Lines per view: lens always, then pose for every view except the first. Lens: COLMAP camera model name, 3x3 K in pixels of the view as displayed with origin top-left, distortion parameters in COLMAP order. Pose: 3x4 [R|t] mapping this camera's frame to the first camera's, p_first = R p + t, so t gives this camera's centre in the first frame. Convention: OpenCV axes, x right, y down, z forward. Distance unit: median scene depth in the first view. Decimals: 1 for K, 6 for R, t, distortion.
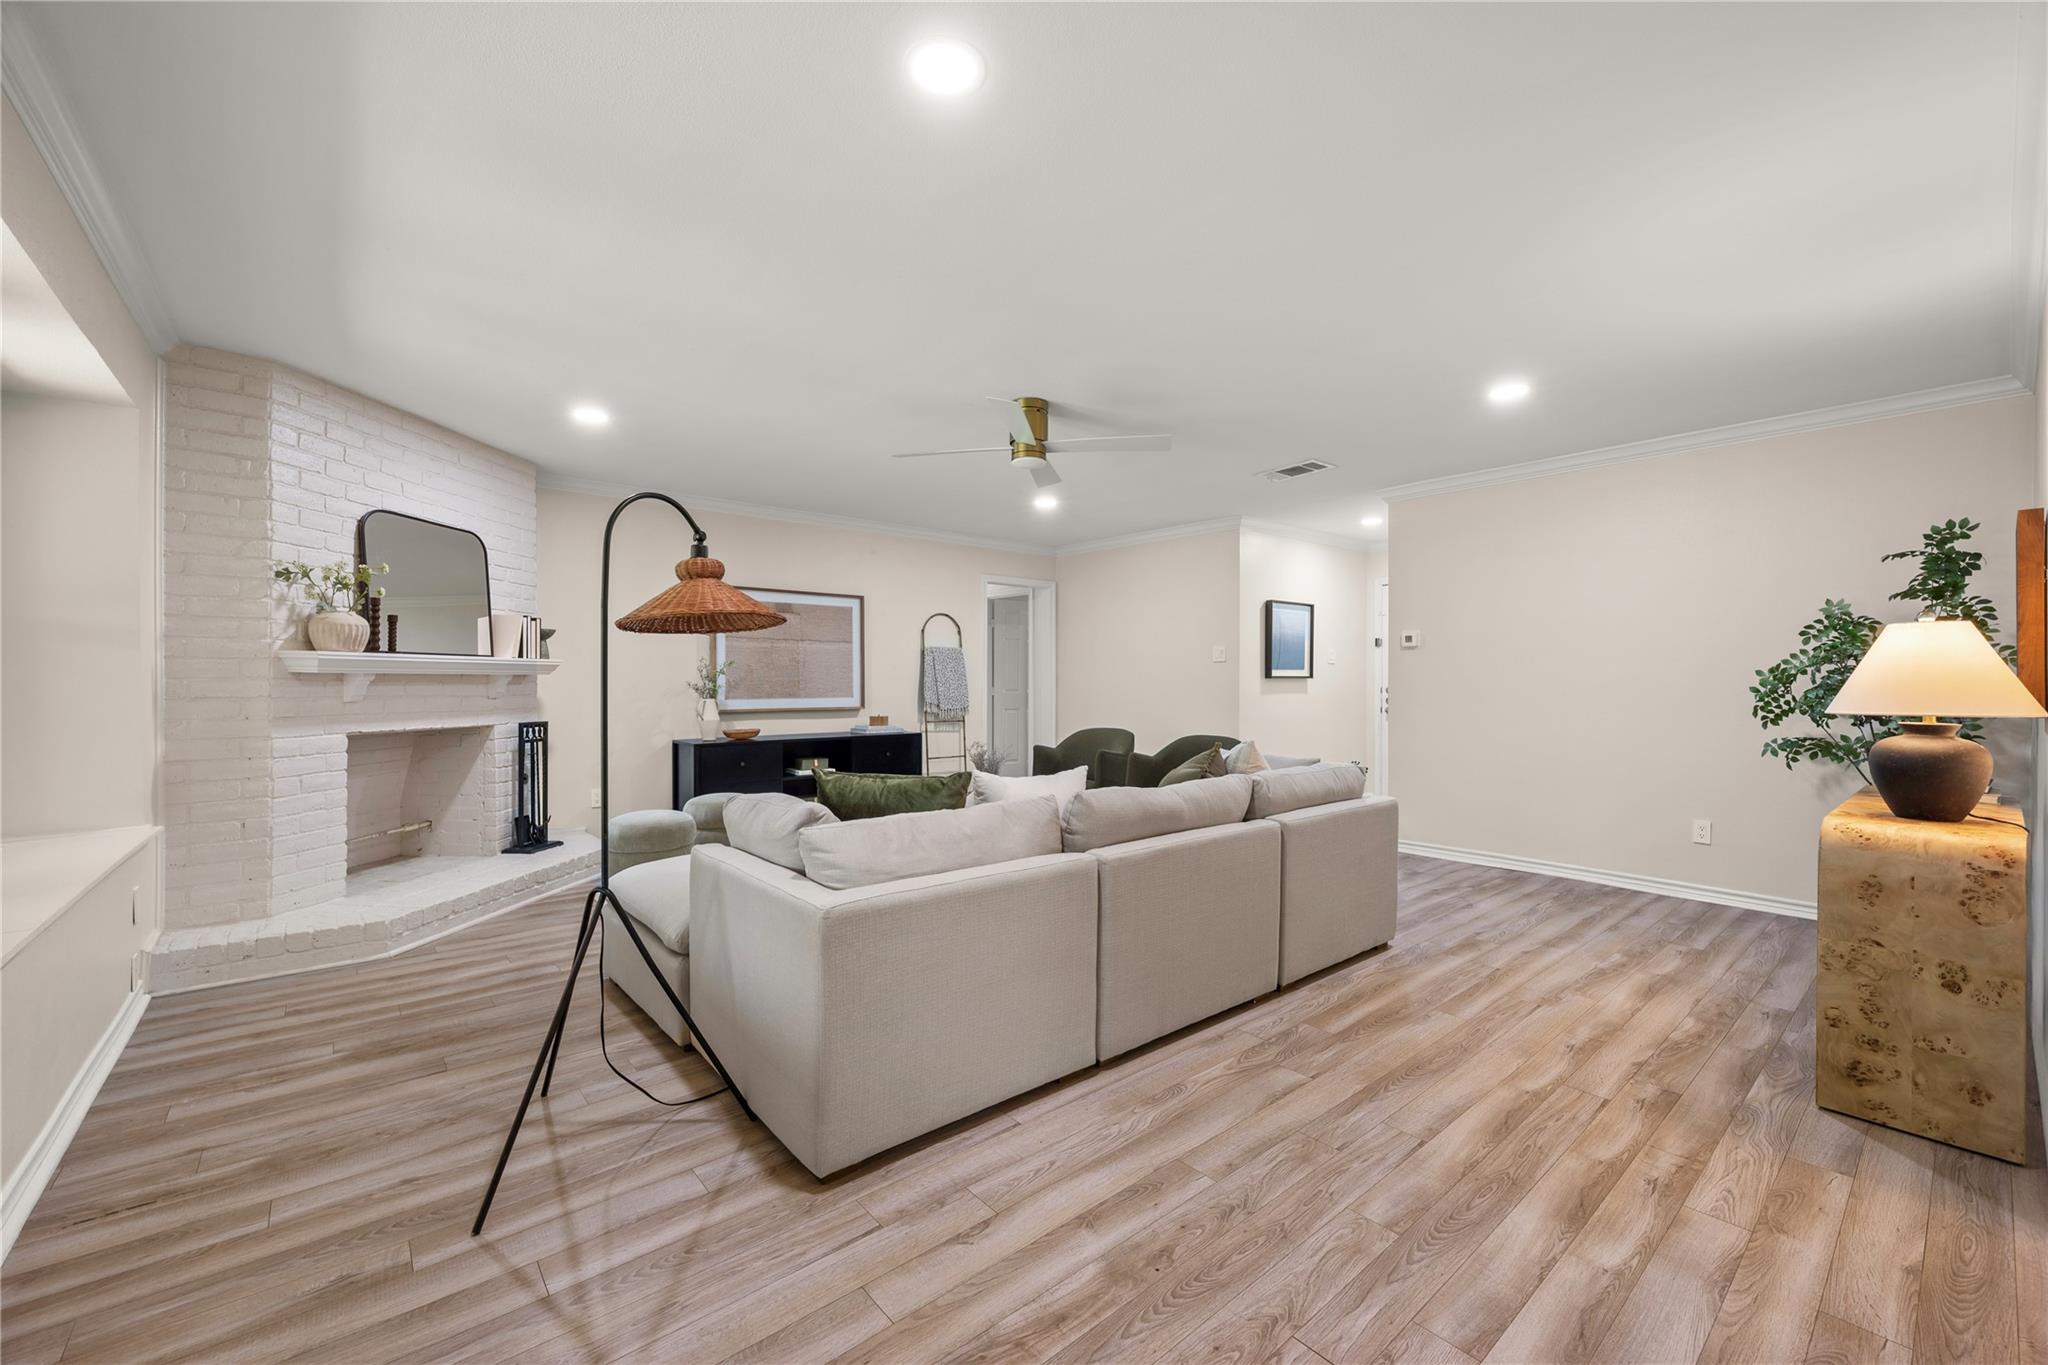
lens RADIAL K [[815.5, 0, 1022.5], [0, 815.5, 685.1], [0, 0, 1]] dist [-0.000896, 0.000175]
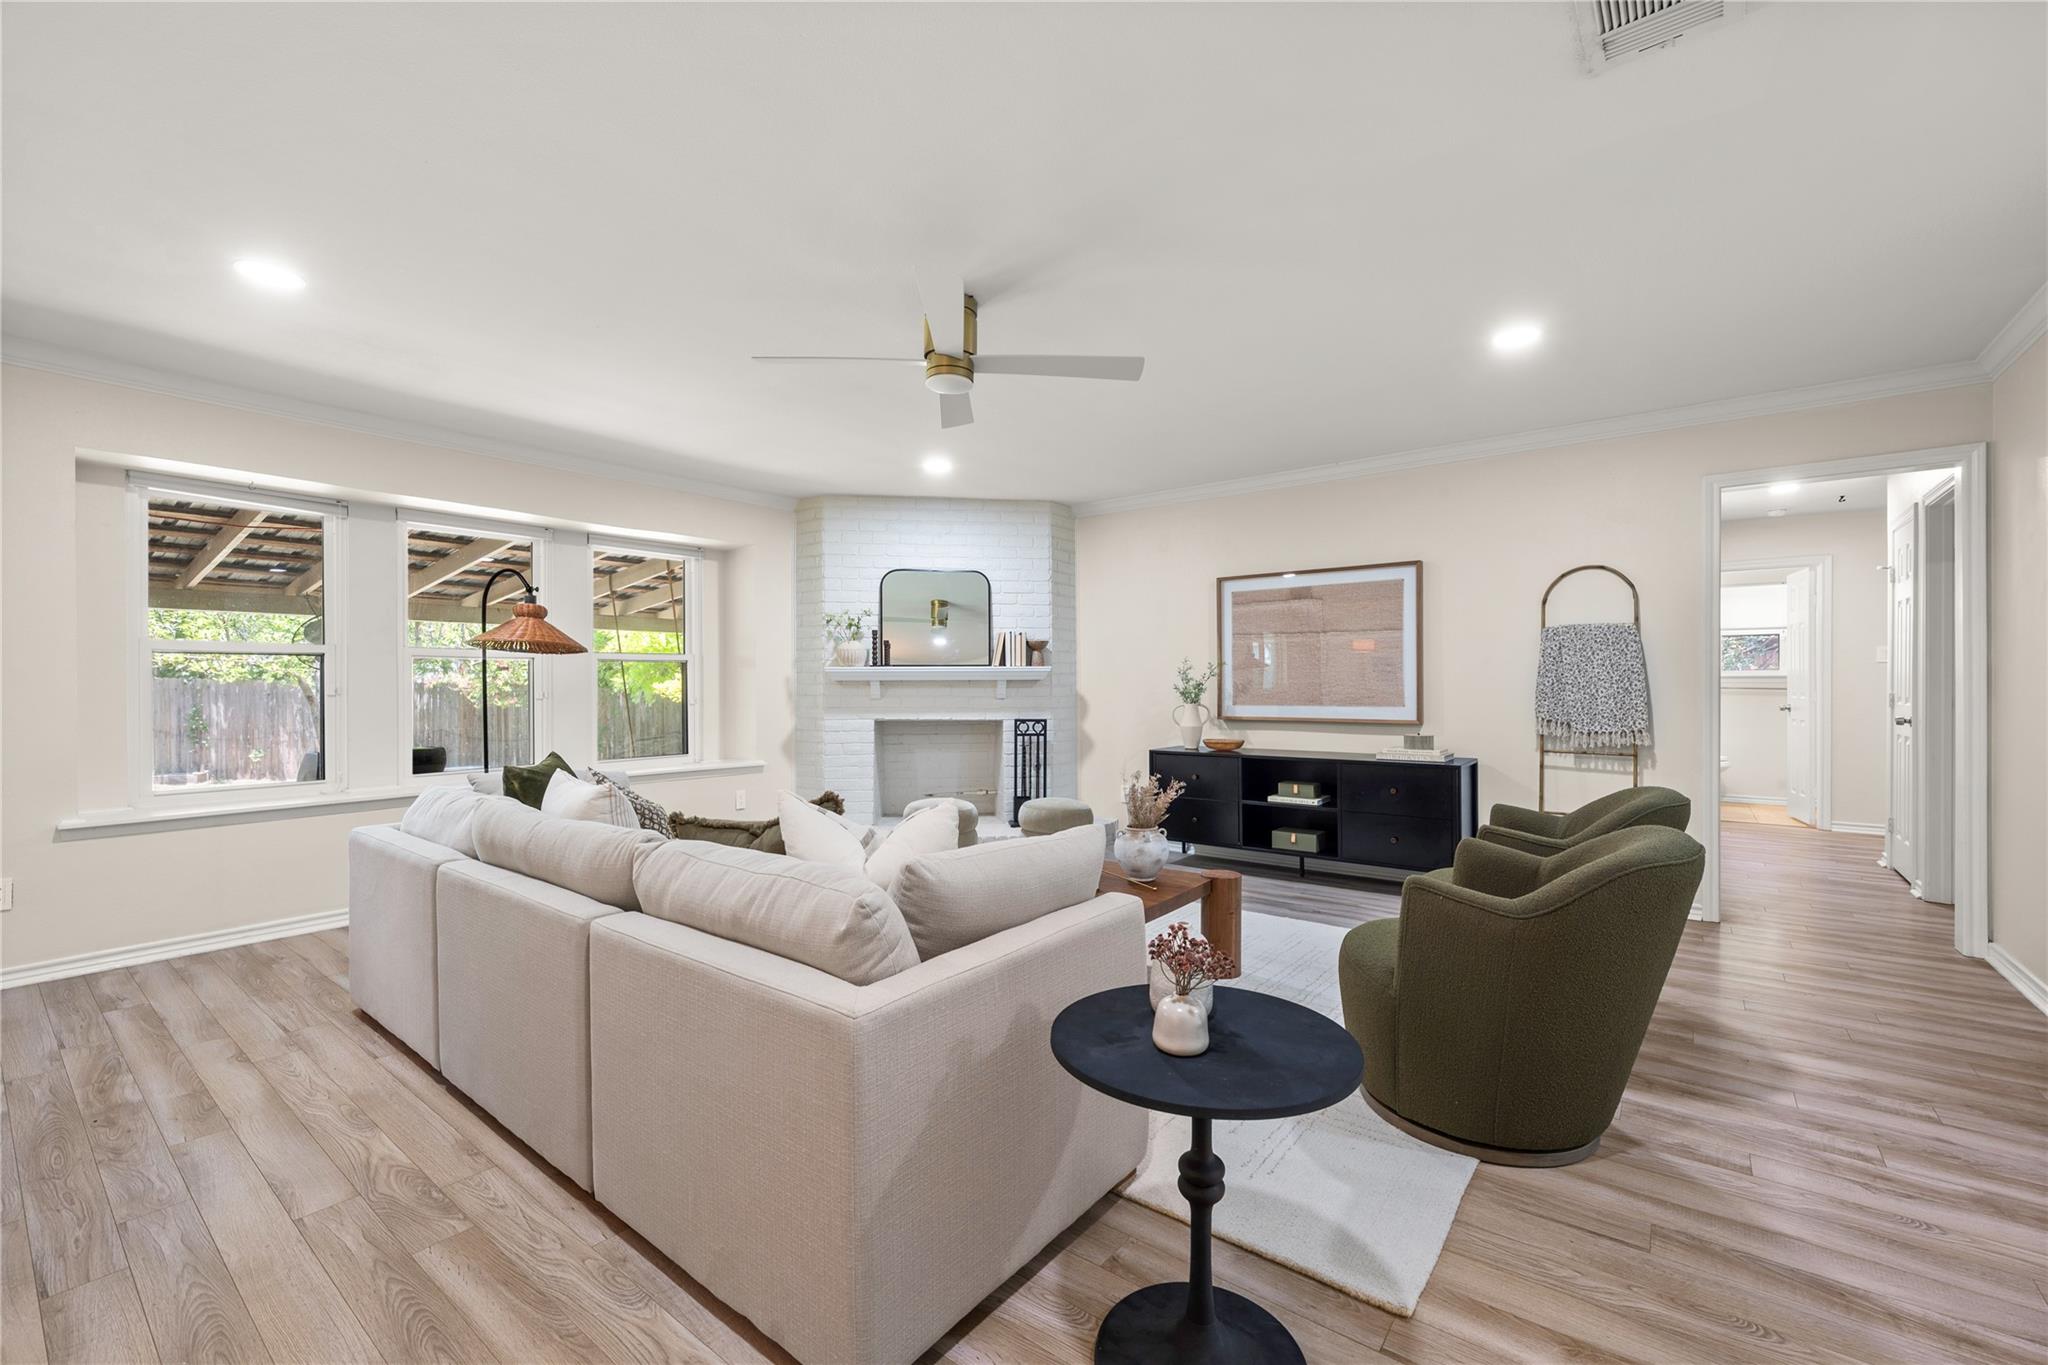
lens RADIAL K [[848.1, 0, 1022.7], [0, 848.1, 684.1], [0, 0, 1]] dist [0.000845, 0.000161]
pose [[0.203720, -0.002022, -0.979027, 0.802656], [-0.001691, 0.999996, -0.002417, -0.004018], [0.979028, 0.002148, 0.203716, 0.956135]]
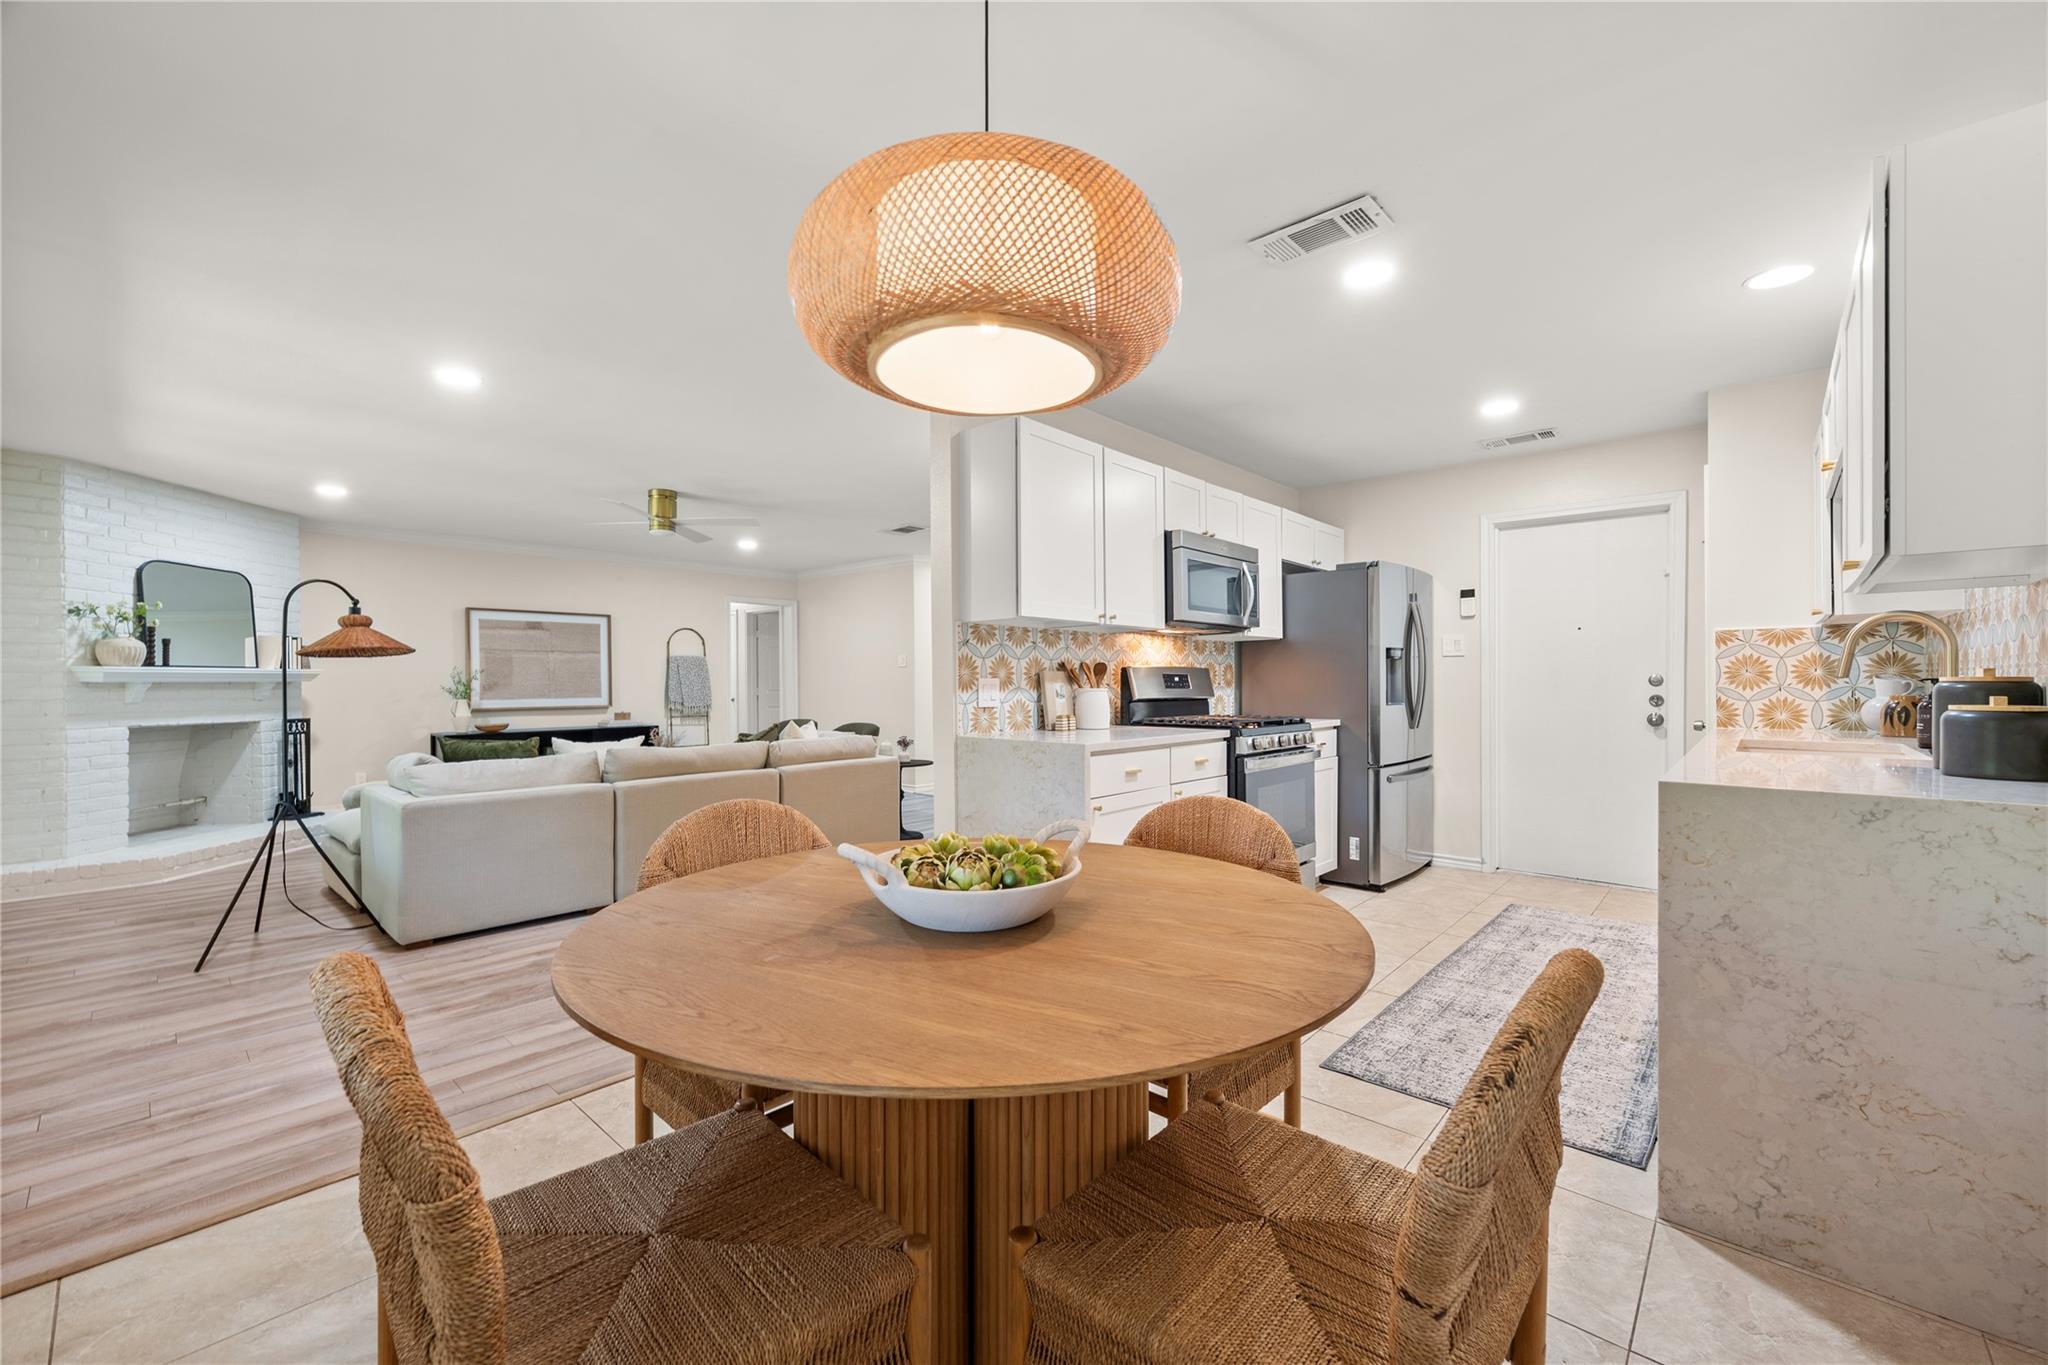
lens RADIAL K [[815.5, 0, 1022.5], [0, 815.5, 685.1], [0, 0, 1]] dist [-0.000896, 0.000175]
pose [[0.991447, -0.007973, 0.130264, 0.472113], [0.008039, 0.999968, 0.000021, 0.002387], [-0.130260, 0.001027, 0.991479, -0.540387]]
